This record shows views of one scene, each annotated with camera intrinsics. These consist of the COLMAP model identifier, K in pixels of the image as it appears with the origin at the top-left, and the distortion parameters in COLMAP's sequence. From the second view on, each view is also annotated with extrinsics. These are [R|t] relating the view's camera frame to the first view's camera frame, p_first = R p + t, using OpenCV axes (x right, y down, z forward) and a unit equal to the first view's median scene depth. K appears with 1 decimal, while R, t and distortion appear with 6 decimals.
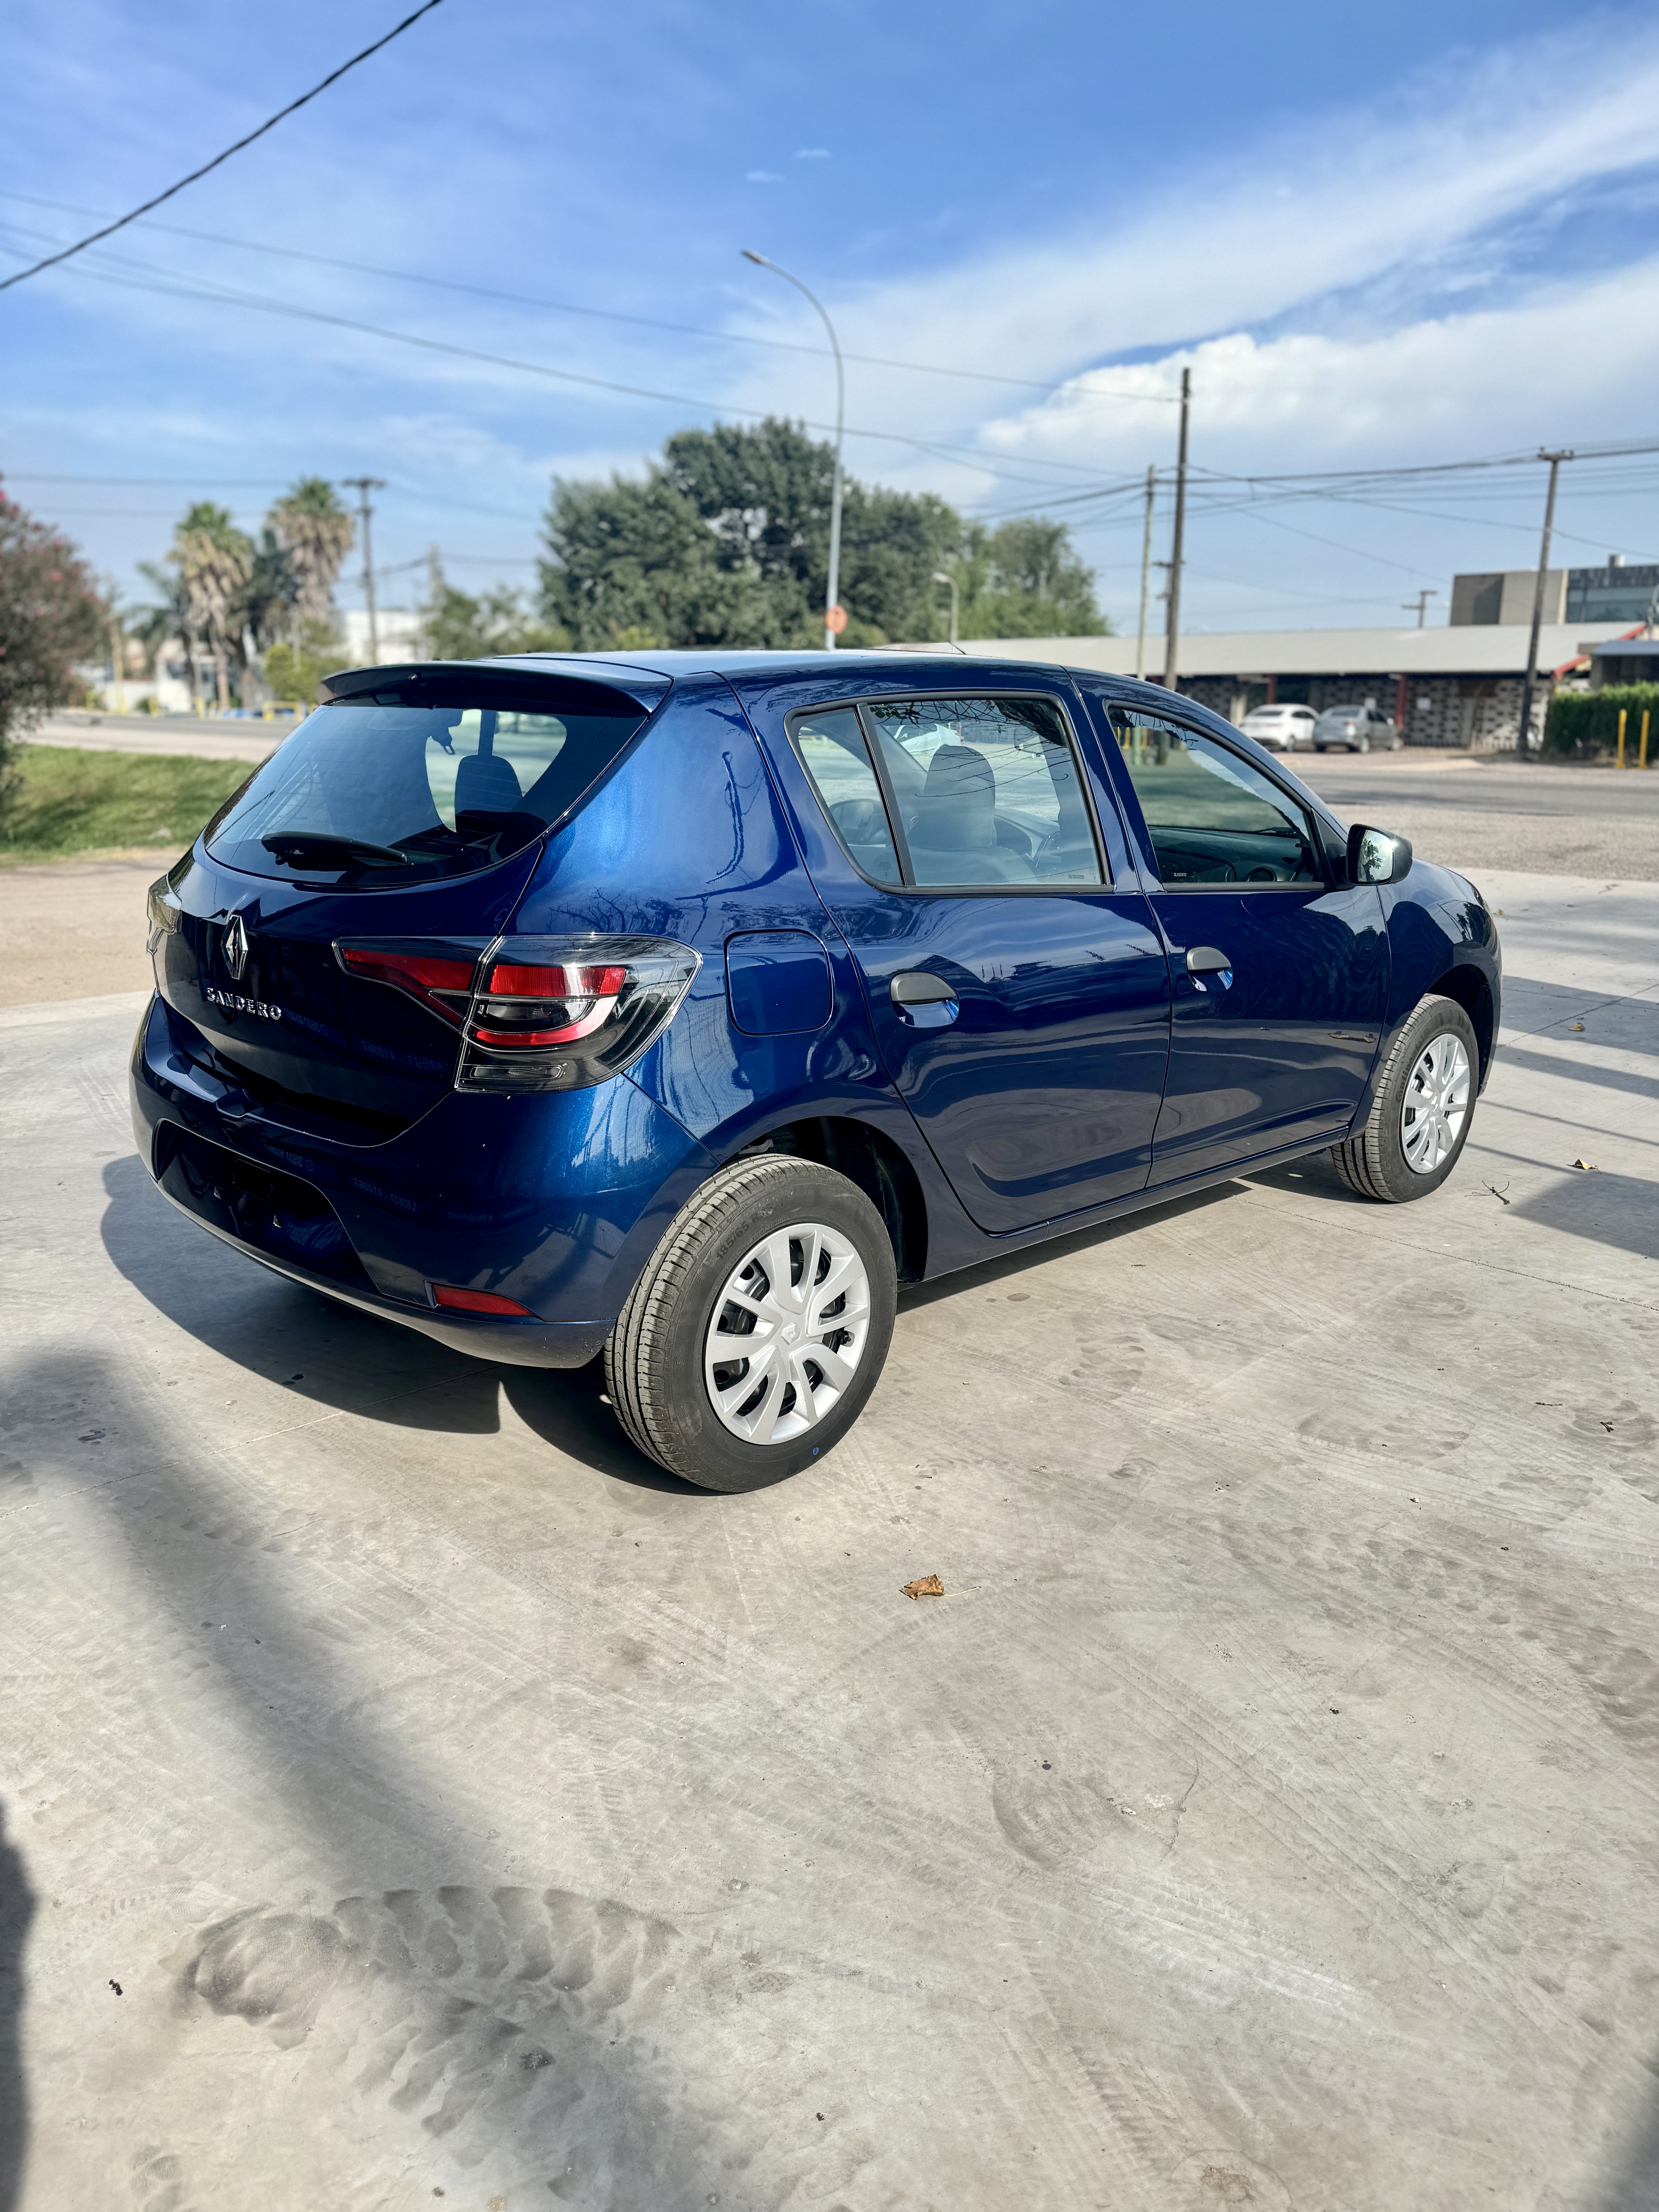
lens RADIAL K [[1544.7, 0, 833.7], [0, 1544.7, 1108.1], [0, 0, 1]] dist [0.058883, -0.073683]
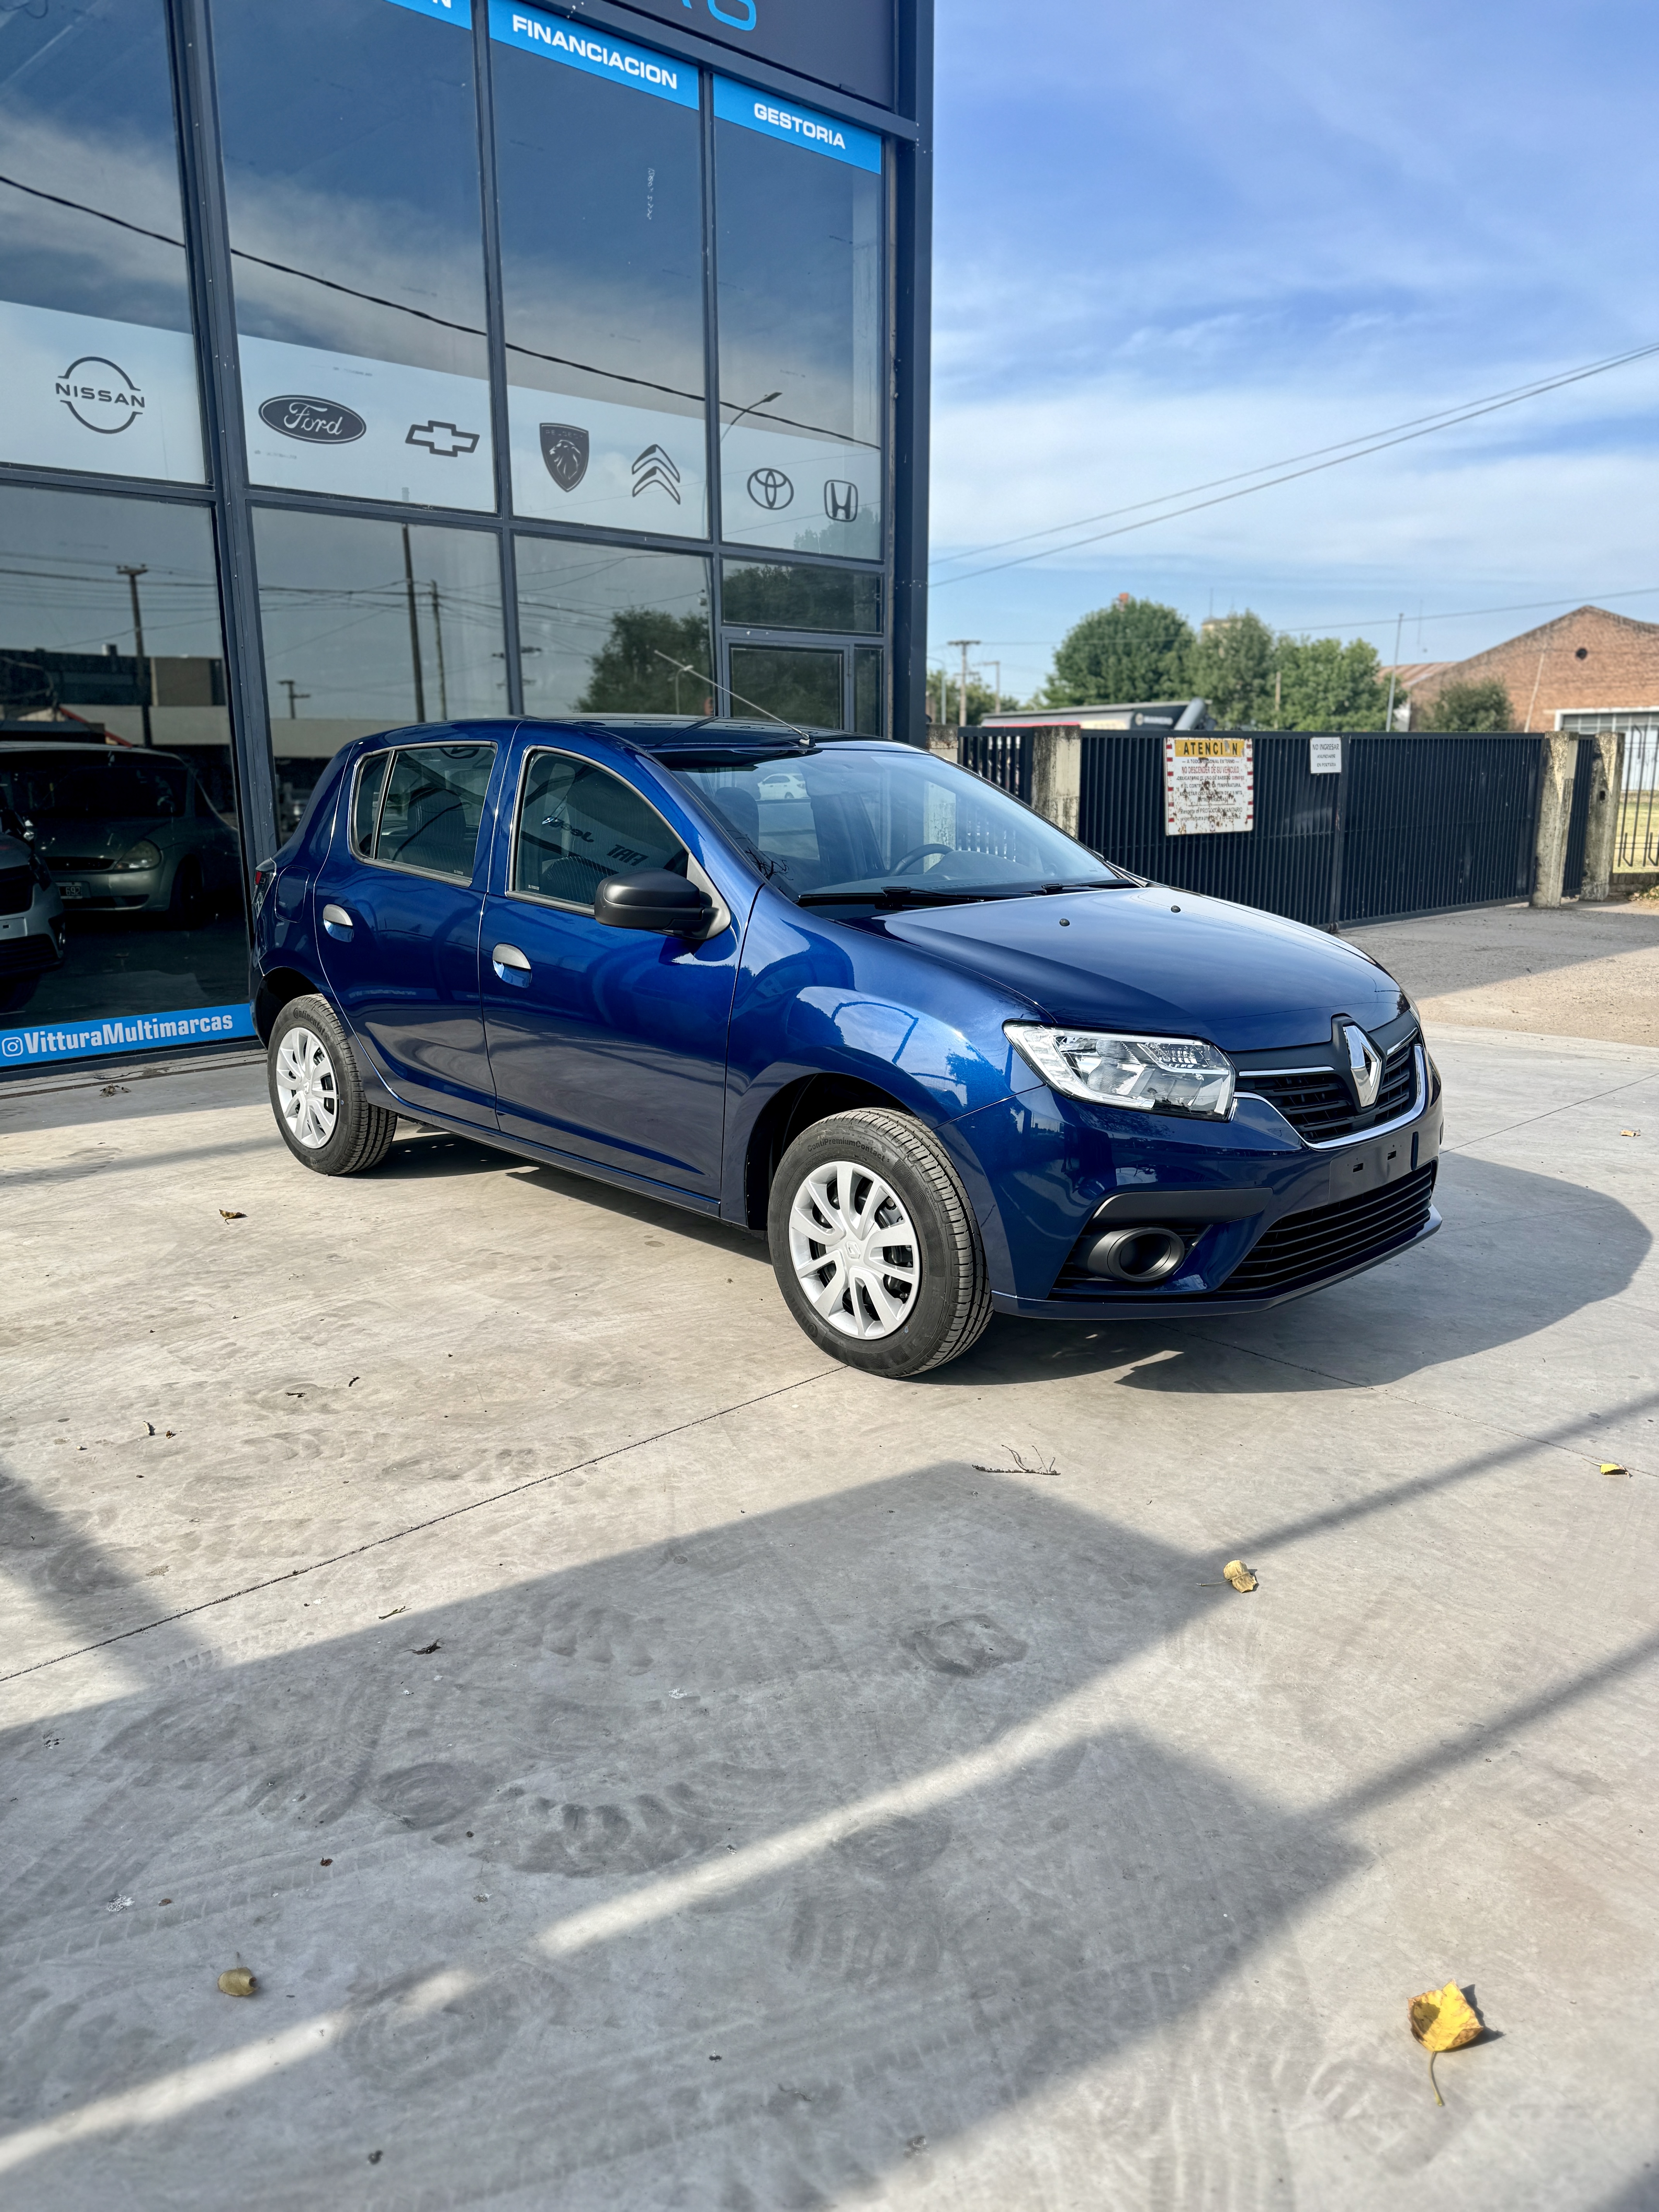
lens RADIAL K [[1536.1, 0, 811.9], [0, 1536.1, 1117.7], [0, 0, 1]] dist [0.088608, -0.132050]
pose [[0.008184, 0.211322, -0.977382, 0.117158], [-0.242751, 0.948597, 0.203065, -0.022344], [0.970054, 0.235599, 0.059062, 0.095301]]
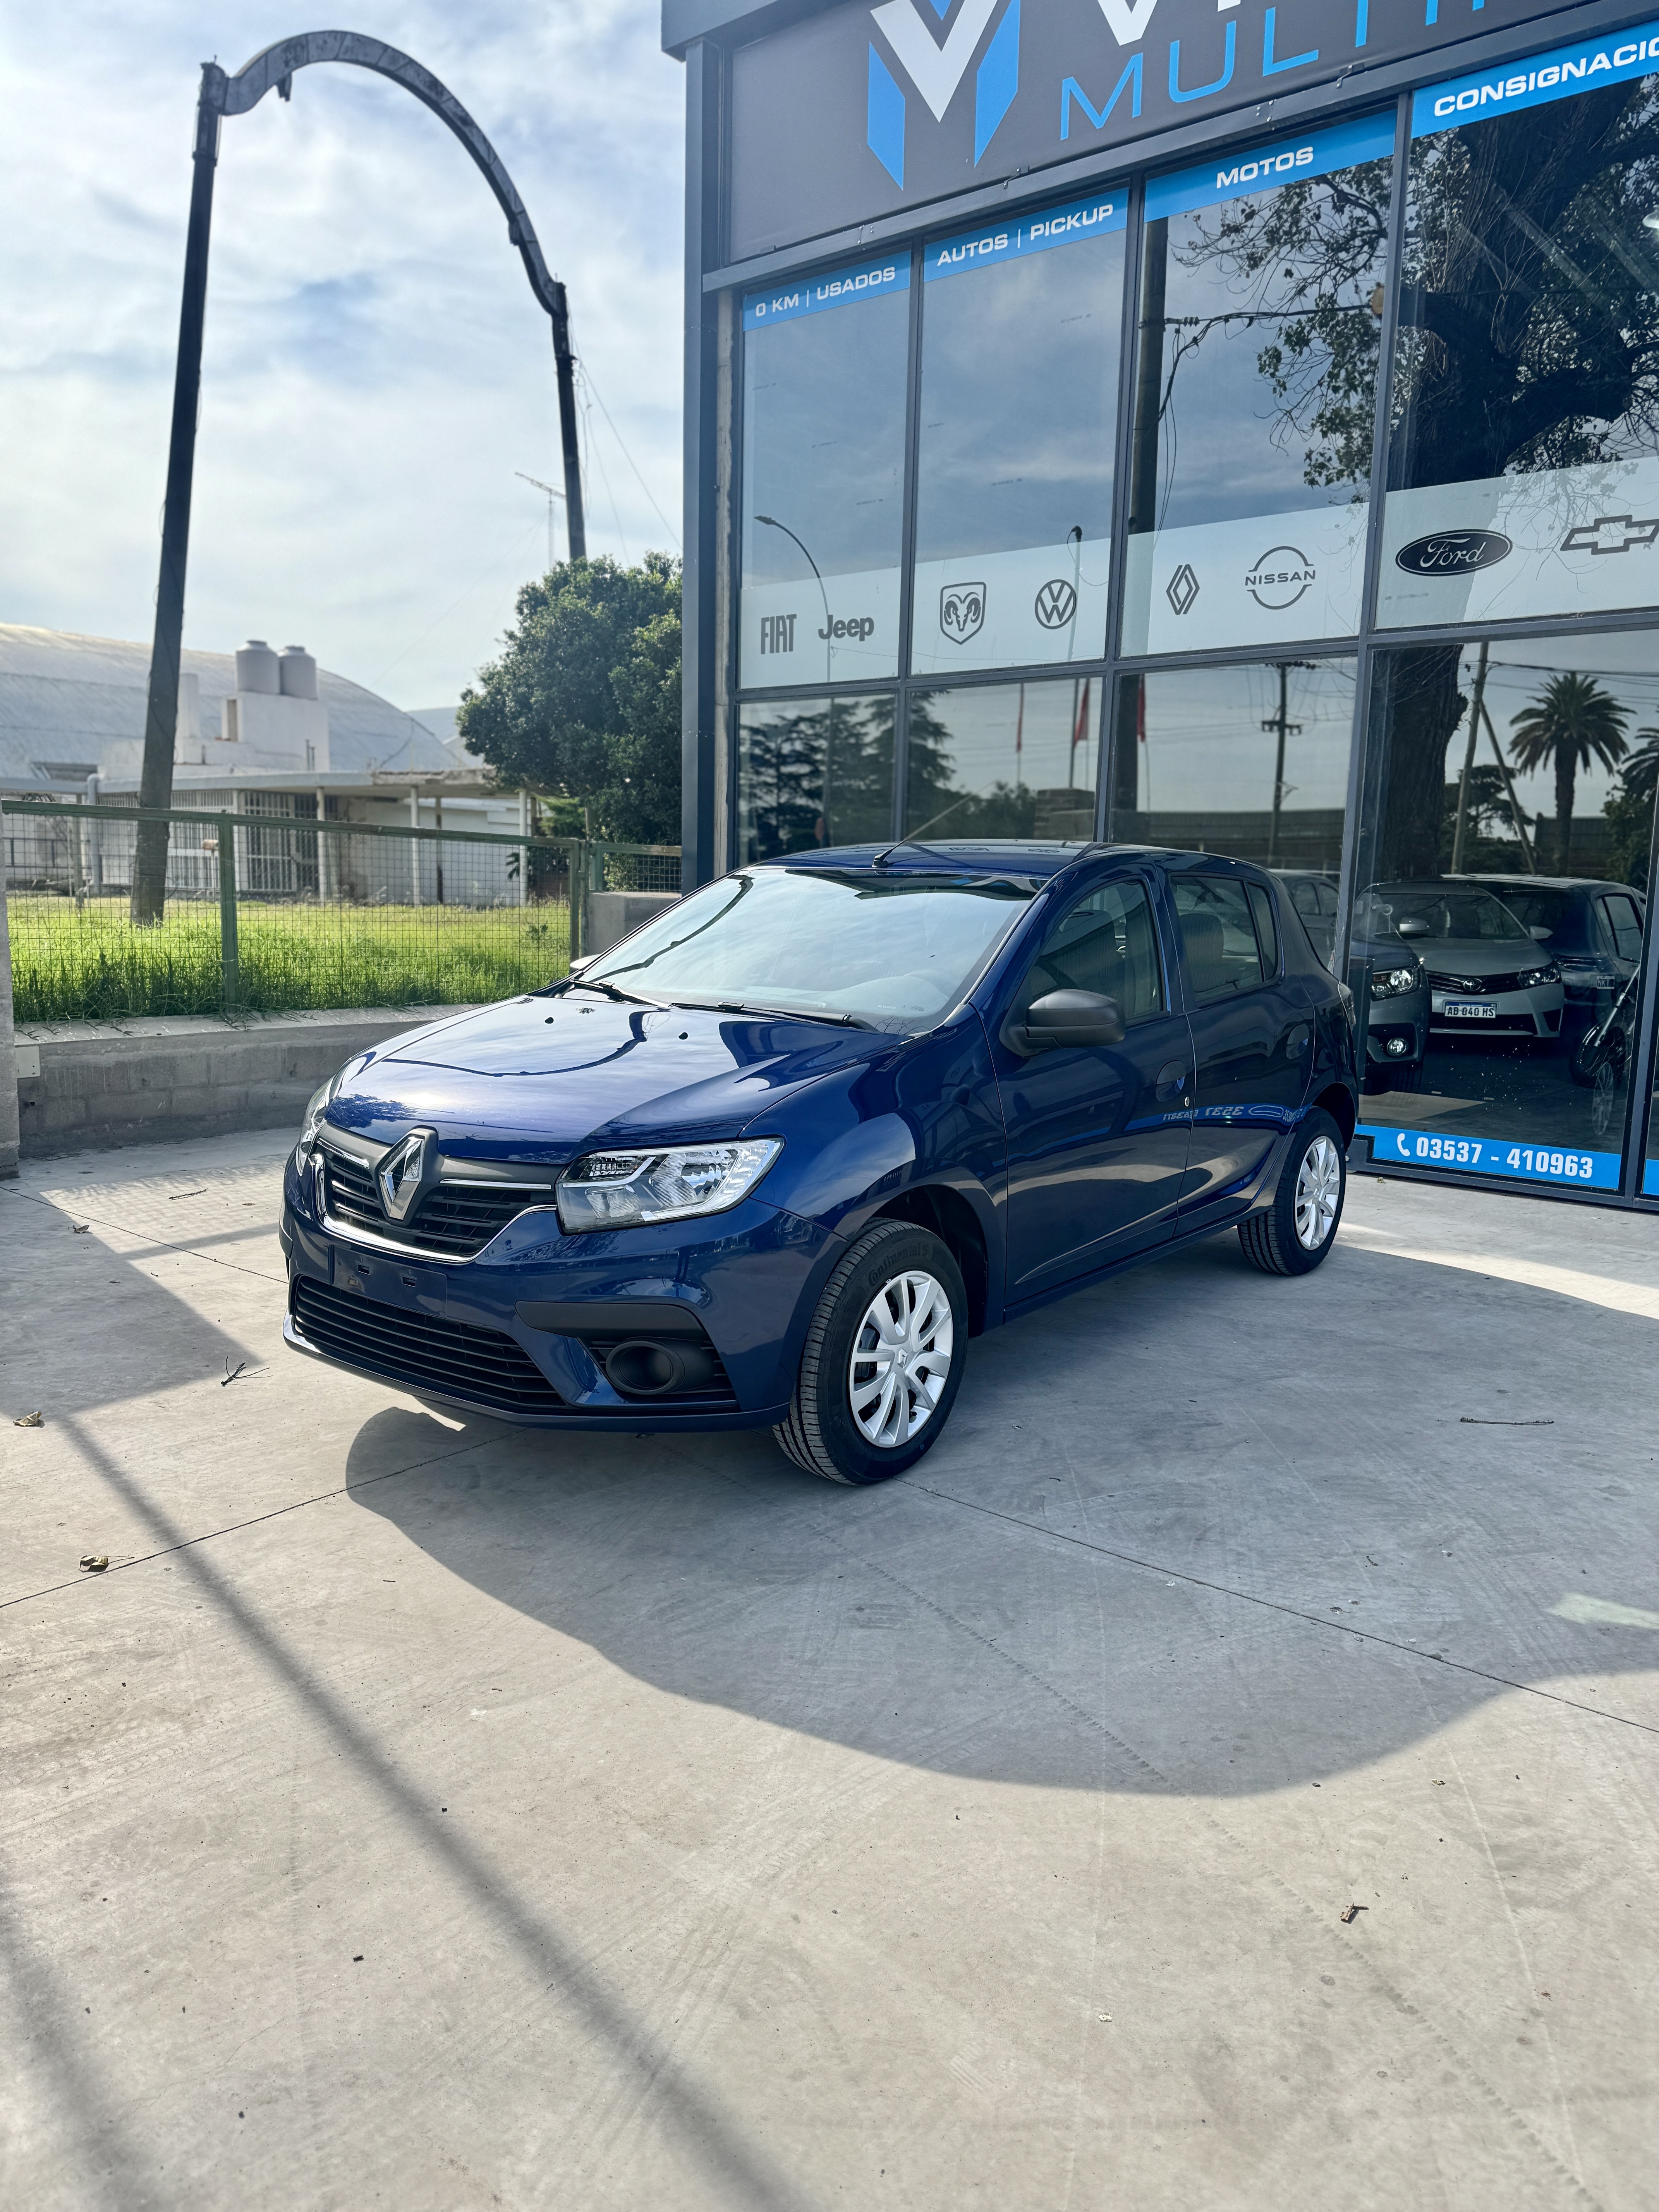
lens RADIAL K [[1553.1, 0, 825.7], [0, 1553.1, 1112.4], [0, 0, 1]] dist [0.064605, -0.110874]
pose [[-0.990459, -0.015682, -0.136915, 0.024350], [-0.066896, 0.923312, 0.378180, -0.050417], [0.120484, 0.383731, -0.915551, 0.204642]]
